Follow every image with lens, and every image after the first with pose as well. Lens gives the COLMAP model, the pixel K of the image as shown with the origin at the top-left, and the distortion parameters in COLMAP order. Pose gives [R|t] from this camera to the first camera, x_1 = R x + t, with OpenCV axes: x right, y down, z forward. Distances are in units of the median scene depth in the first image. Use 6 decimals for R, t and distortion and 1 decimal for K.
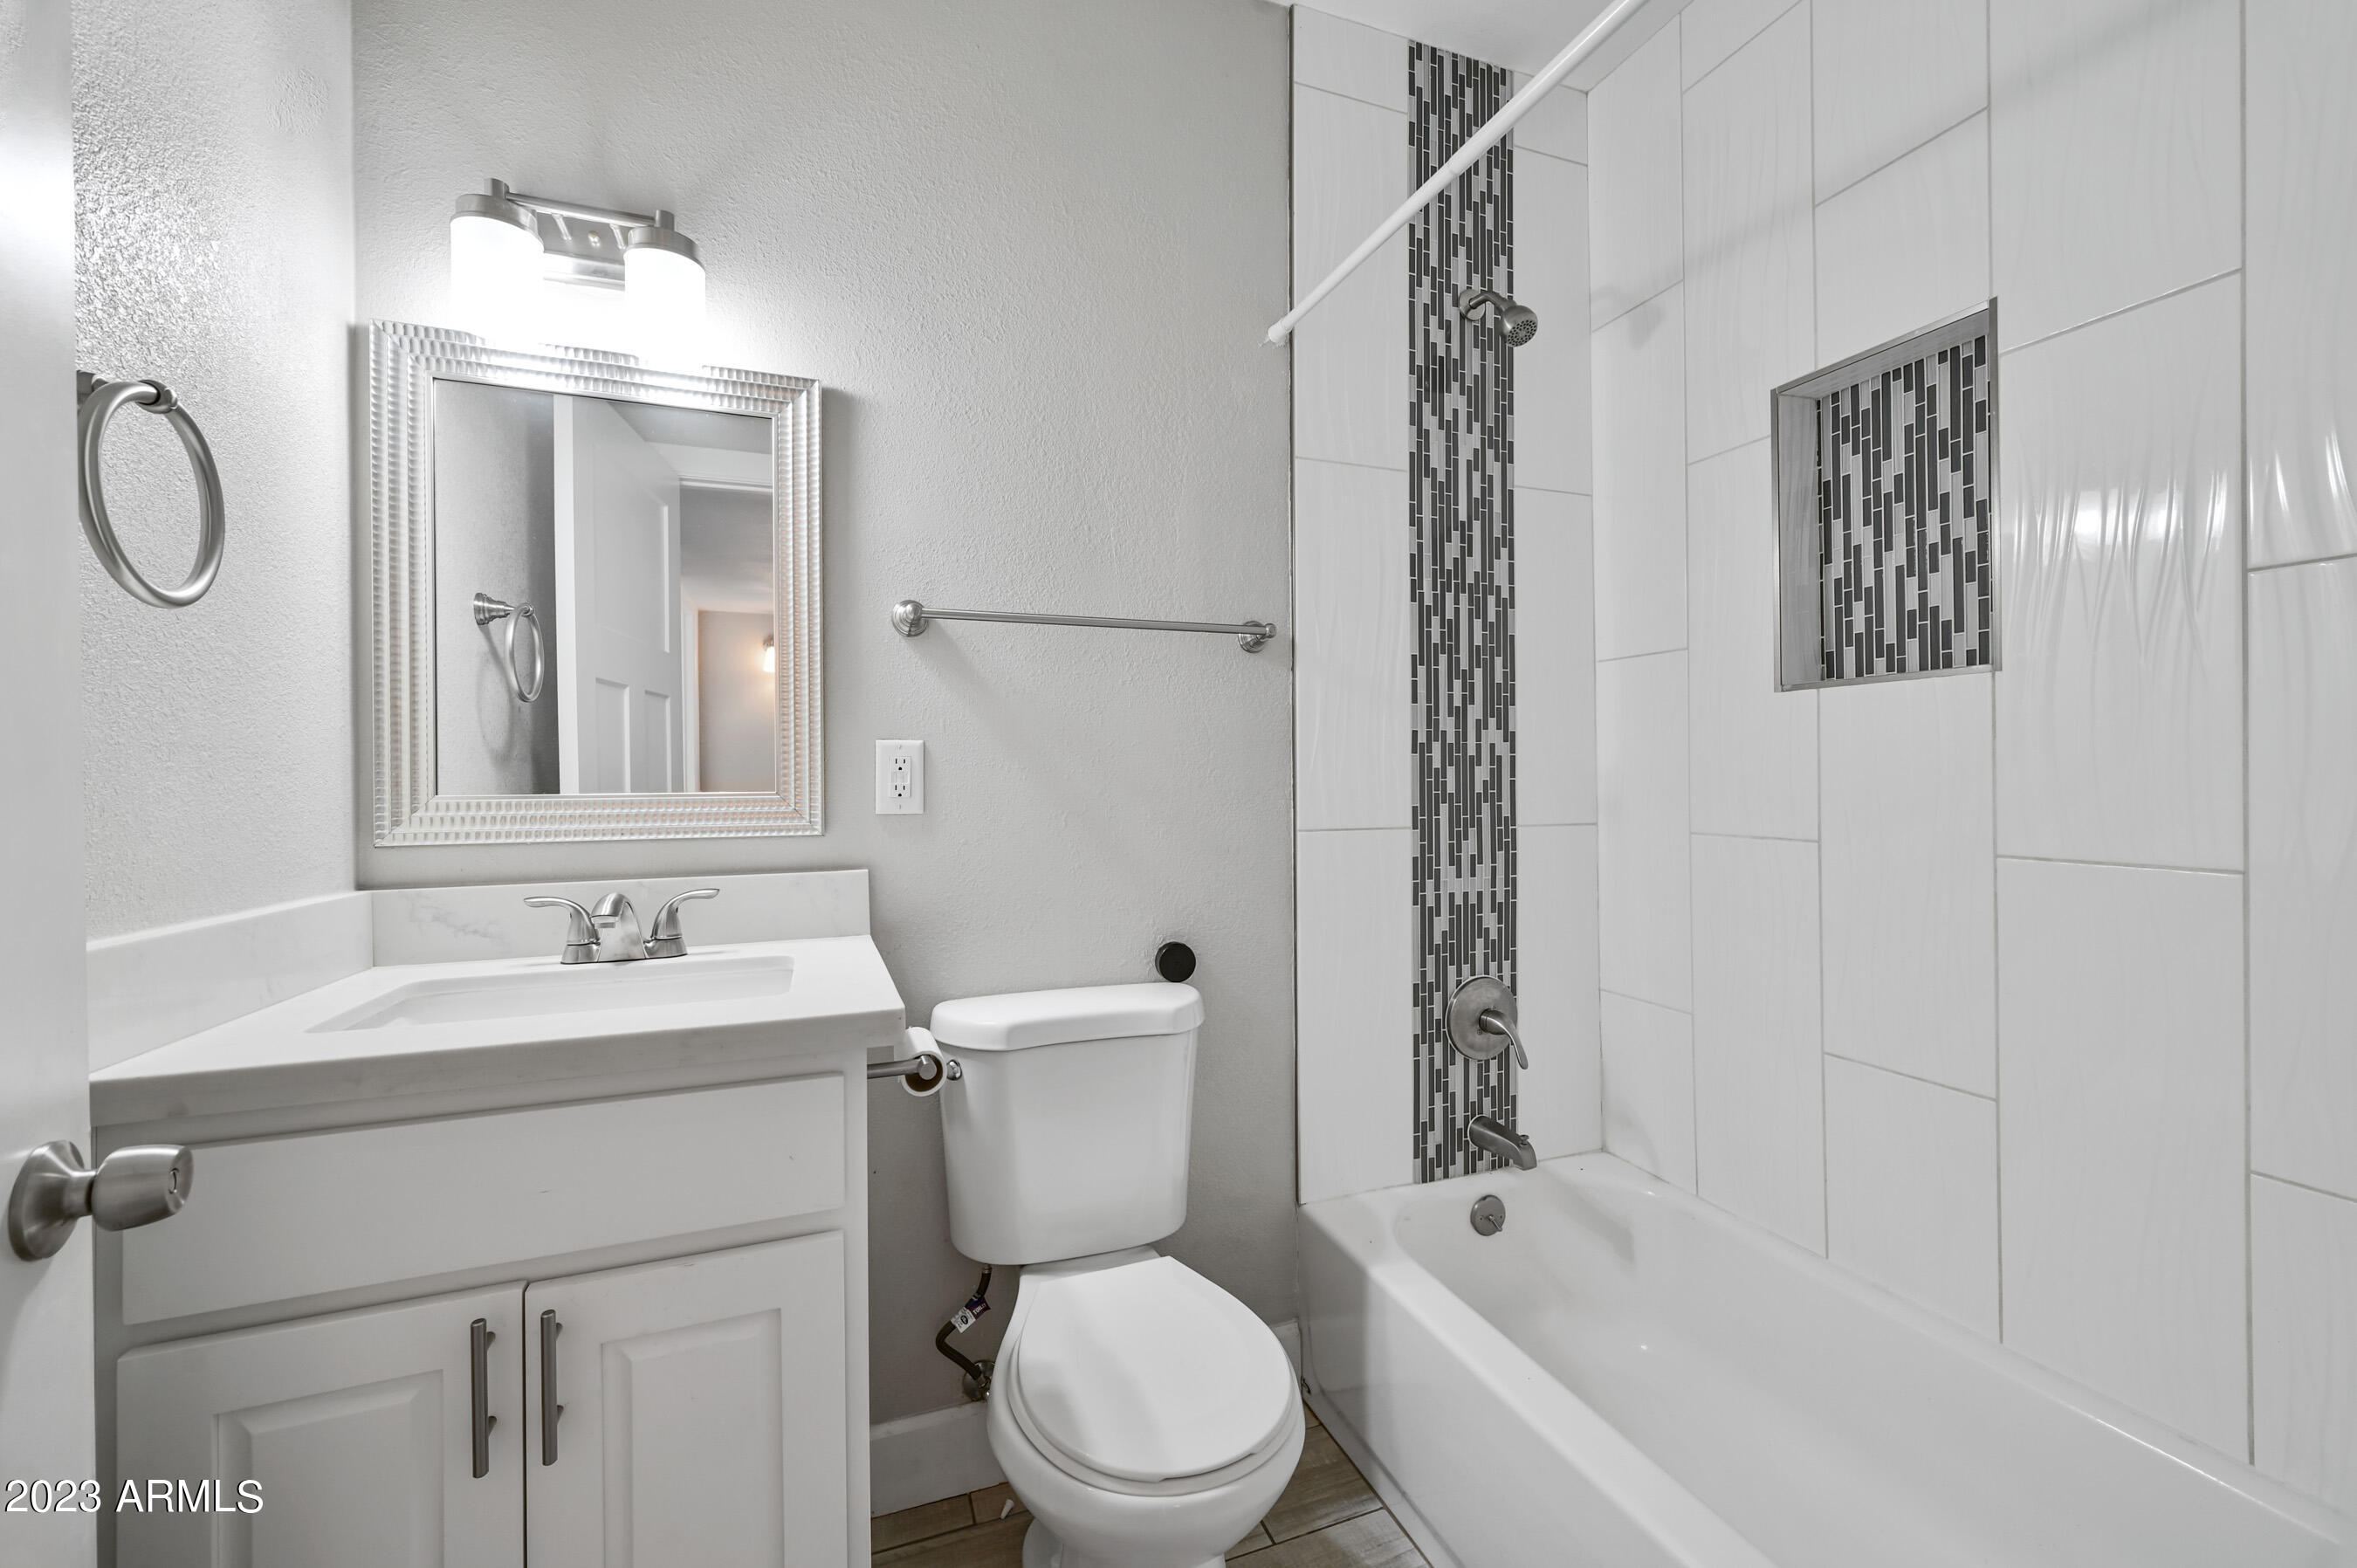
lens RADIAL K [[955.7, 0, 1173.1], [0, 955.7, 786.3], [0, 0, 1]] dist [-0.000452, 0.000291]
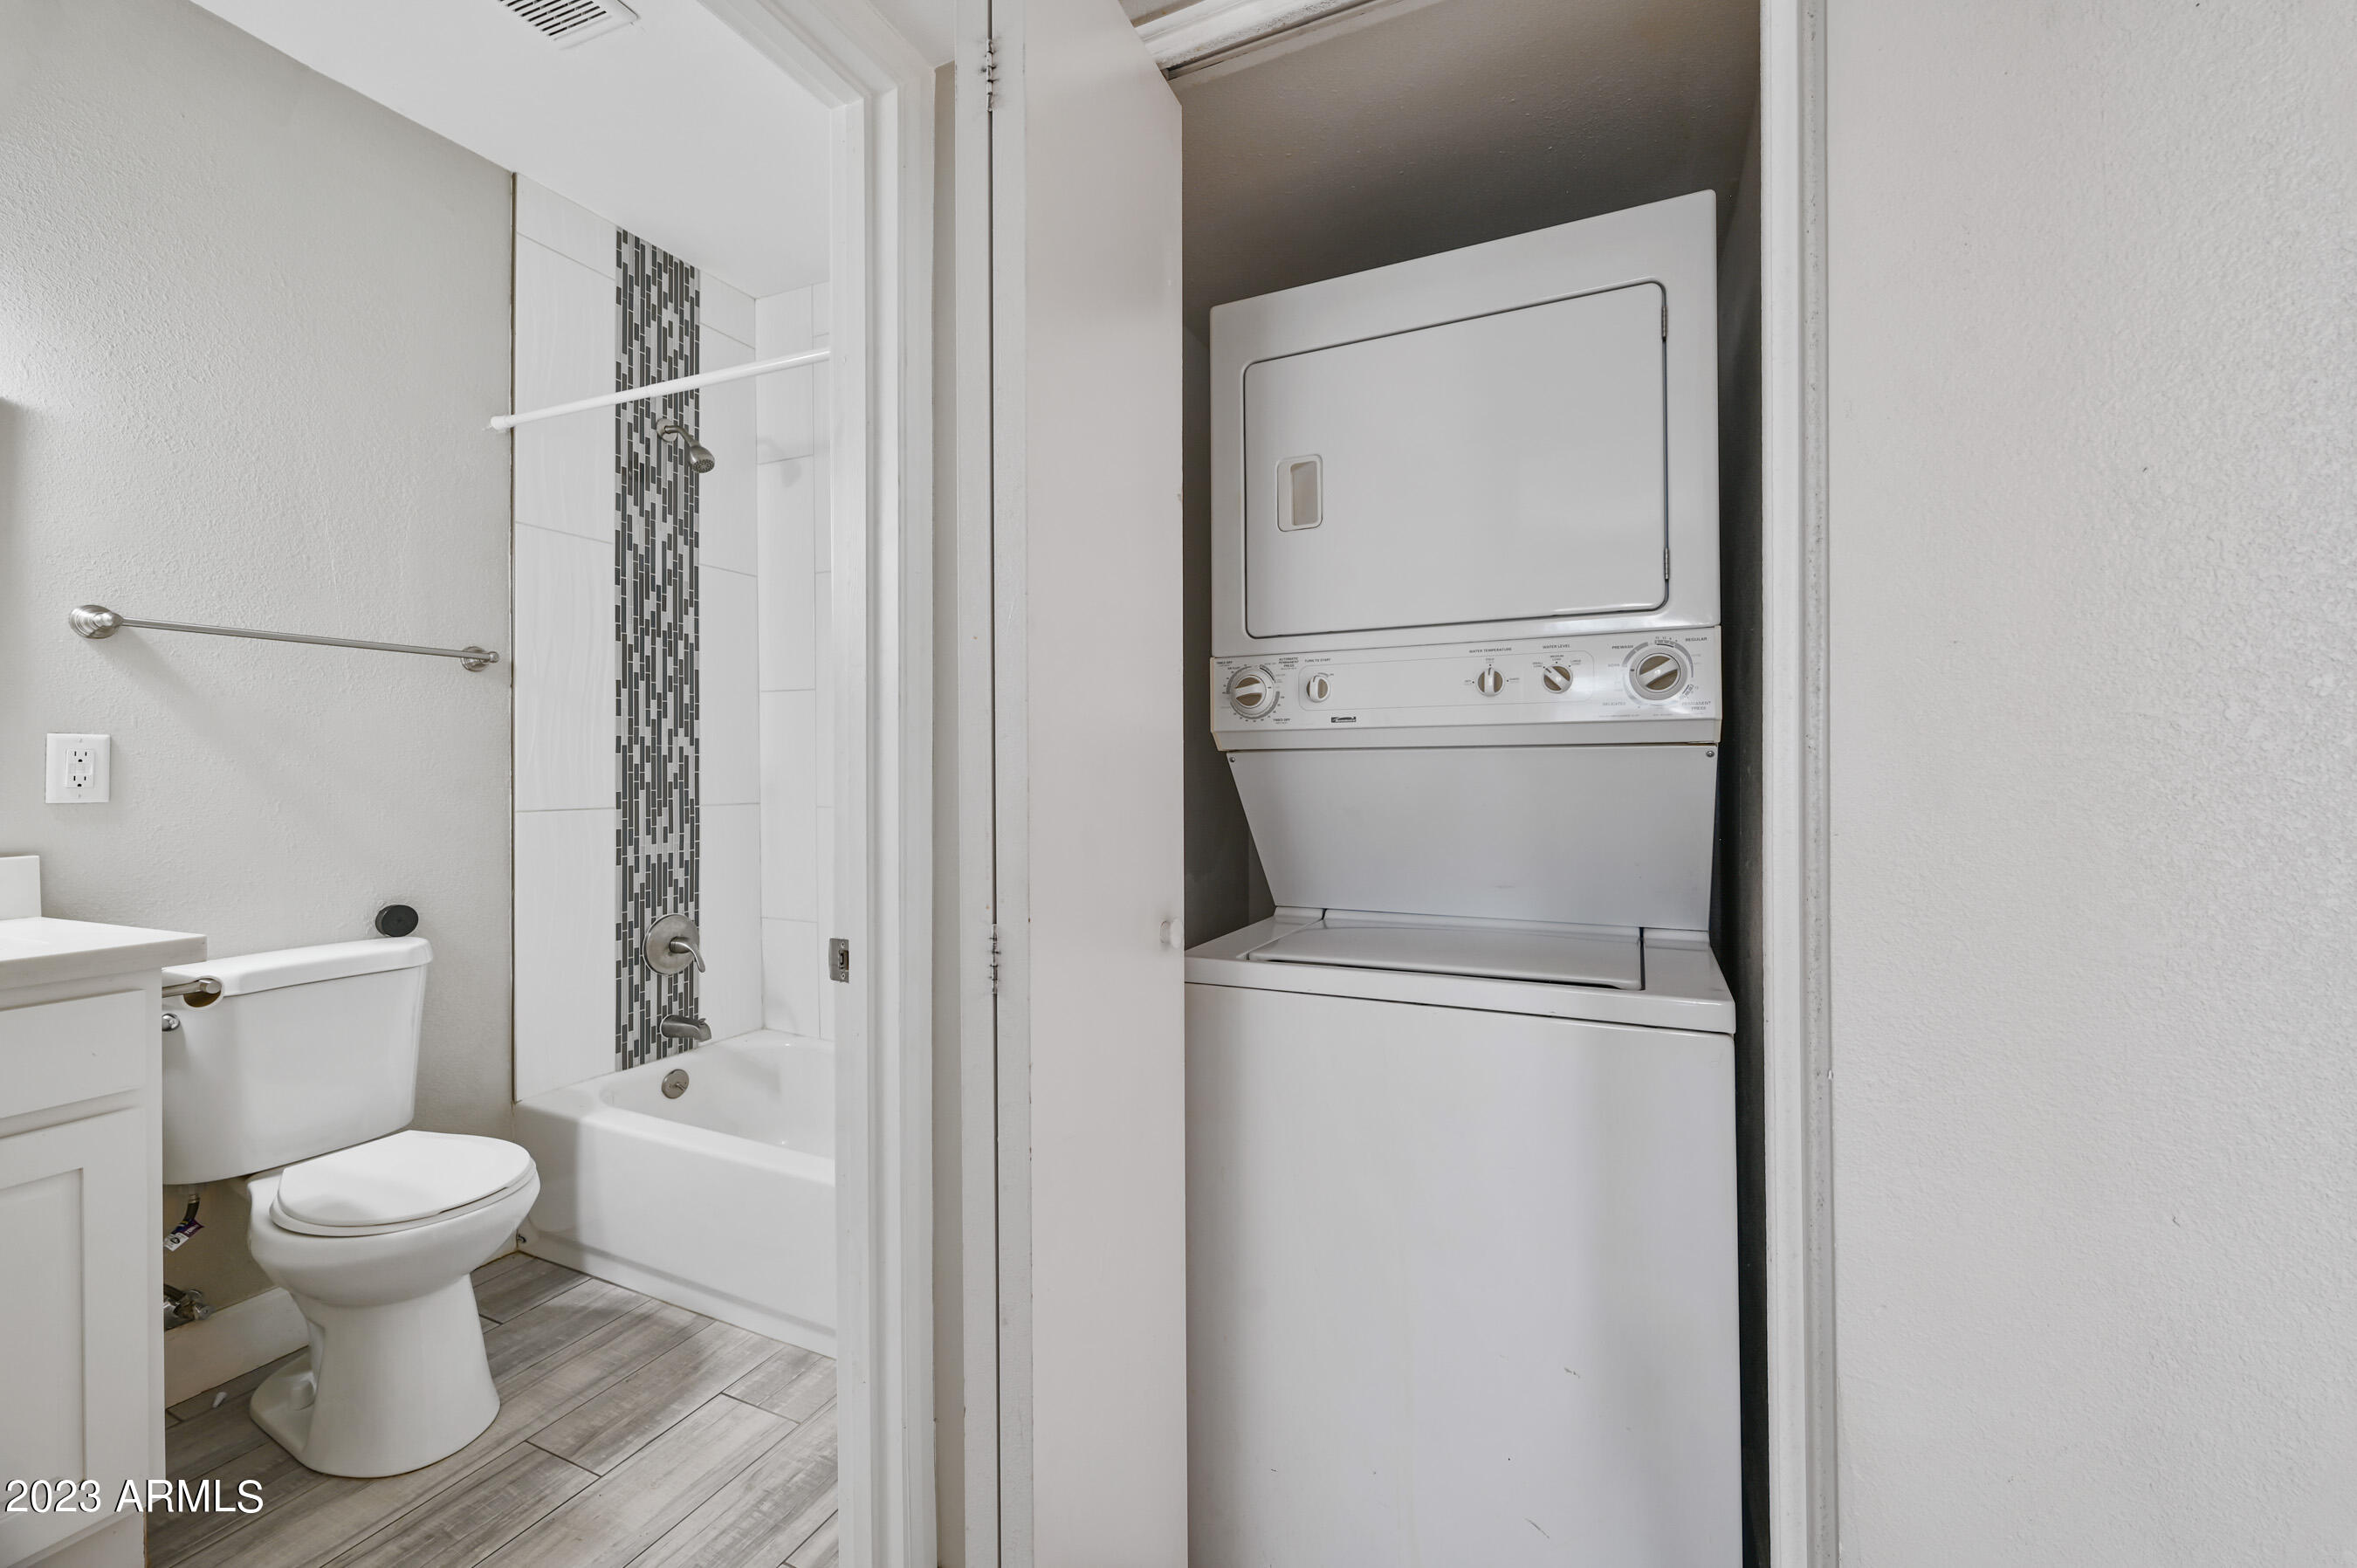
lens RADIAL K [[955.7, 0, 1189.5], [0, 955.7, 776.7], [0, 0, 1]] dist [-0.000452, 0.000291]
pose [[0.703760, 0.003514, 0.710429, -0.138426], [-0.007489, 0.999969, 0.002473, -0.010112], [-0.710398, -0.007061, 0.703765, -0.524173]]
